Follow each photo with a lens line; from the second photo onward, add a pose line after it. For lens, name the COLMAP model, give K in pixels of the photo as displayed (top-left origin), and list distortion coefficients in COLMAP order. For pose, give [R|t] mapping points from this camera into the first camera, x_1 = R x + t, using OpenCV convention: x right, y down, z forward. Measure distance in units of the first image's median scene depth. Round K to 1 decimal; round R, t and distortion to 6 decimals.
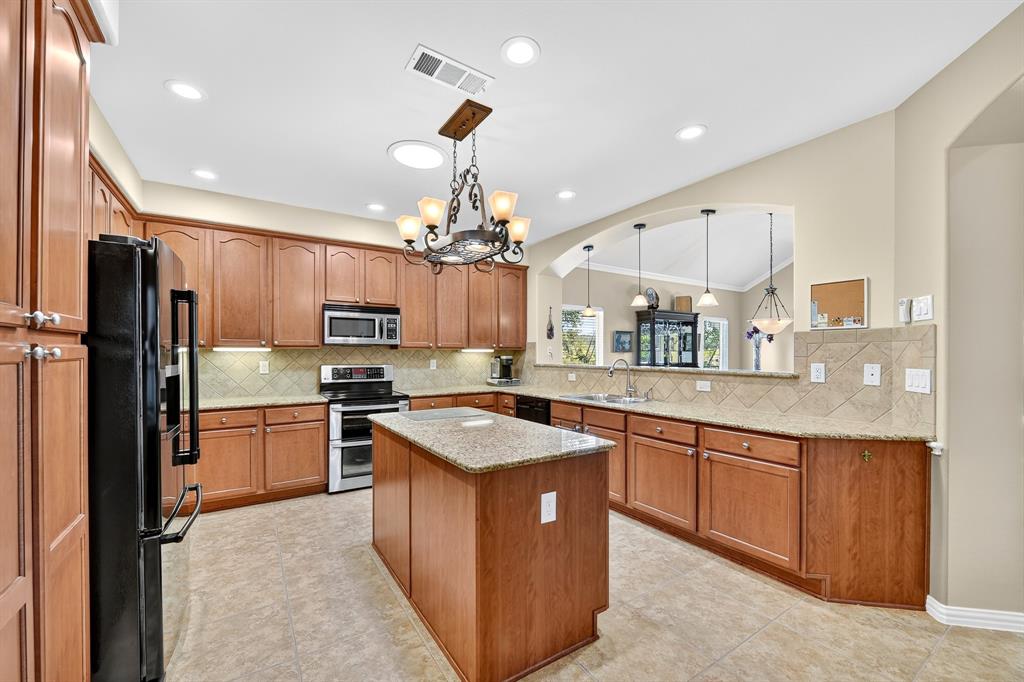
lens RADIAL K [[414.7, 0, 508.9], [0, 414.7, 348.7], [0, 0, 1]] dist [-0.004197, -0.000158]
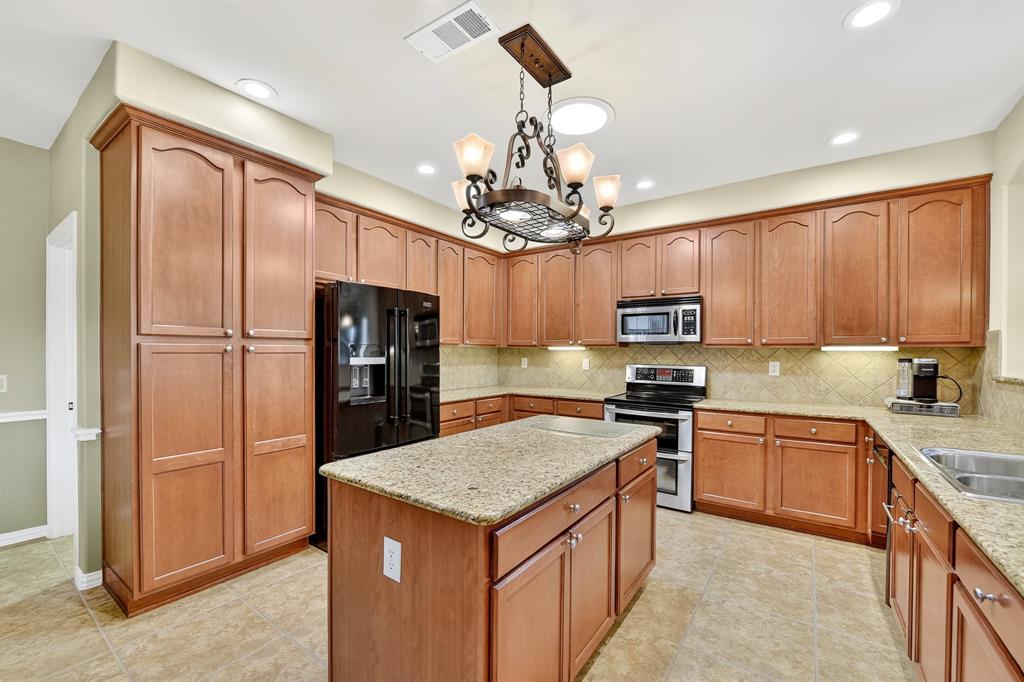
lens RADIAL K [[414.7, 0, 515.0], [0, 414.7, 351.3], [0, 0, 1]] dist [-0.004197, -0.000158]
pose [[0.383415, 0.001005, -0.923575, 0.343218], [0.003738, 0.999990, 0.002641, 0.005808], [0.923568, -0.004465, 0.383408, 0.369641]]
